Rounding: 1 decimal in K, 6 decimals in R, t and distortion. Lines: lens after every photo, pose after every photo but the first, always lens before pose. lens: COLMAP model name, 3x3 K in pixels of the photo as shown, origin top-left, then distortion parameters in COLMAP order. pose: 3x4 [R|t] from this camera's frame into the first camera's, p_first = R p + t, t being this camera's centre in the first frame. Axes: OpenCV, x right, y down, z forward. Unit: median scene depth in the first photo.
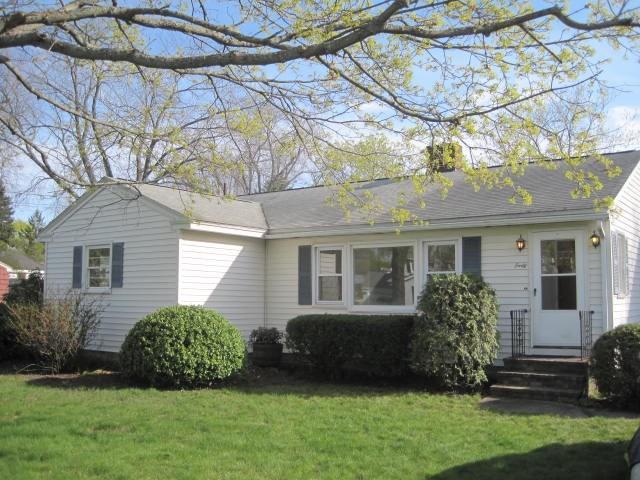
lens RADIAL K [[661.5, 0, 320.0], [0, 661.5, 240.0], [0, 0, 1]] dist [-0.157250, 0.000354]
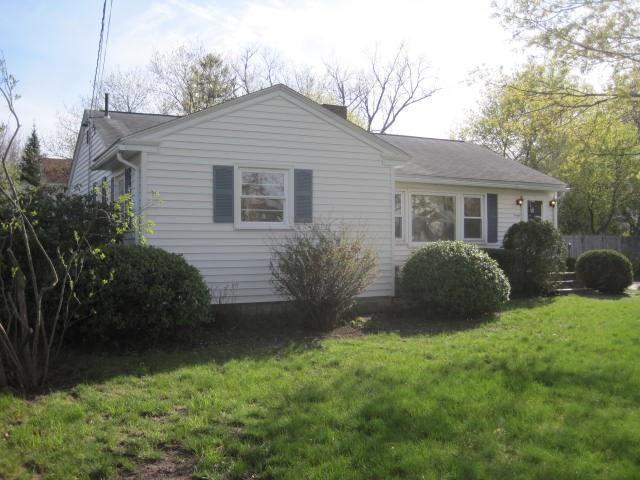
lens RADIAL K [[661.5, 0, 320.0], [0, 661.5, 240.0], [0, 0, 1]] dist [-0.157250, 0.000354]
pose [[0.471793, 0.003015, 0.881704, -1.194634], [-0.074022, 0.996599, 0.036201, 0.071235], [-0.878597, -0.082345, 0.470411, 0.654566]]
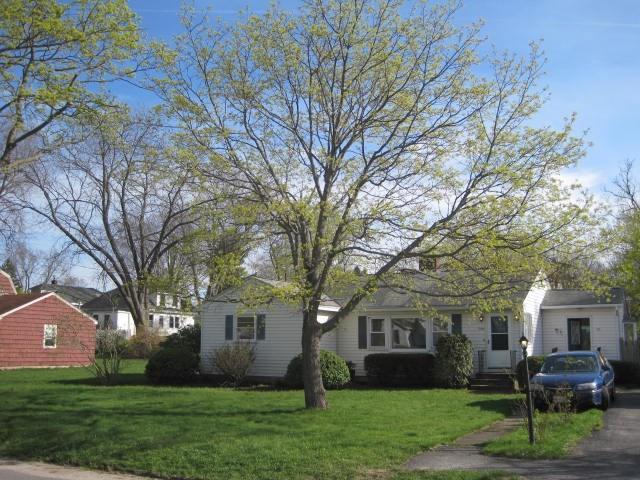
lens RADIAL K [[661.5, 0, 320.0], [0, 661.5, 240.0], [0, 0, 1]] dist [-0.157250, 0.000354]
pose [[0.991407, 0.022240, 0.128912, -0.441398], [-0.012890, 0.997255, -0.072912, -0.079113], [-0.130179, 0.070623, 0.988972, -0.936721]]
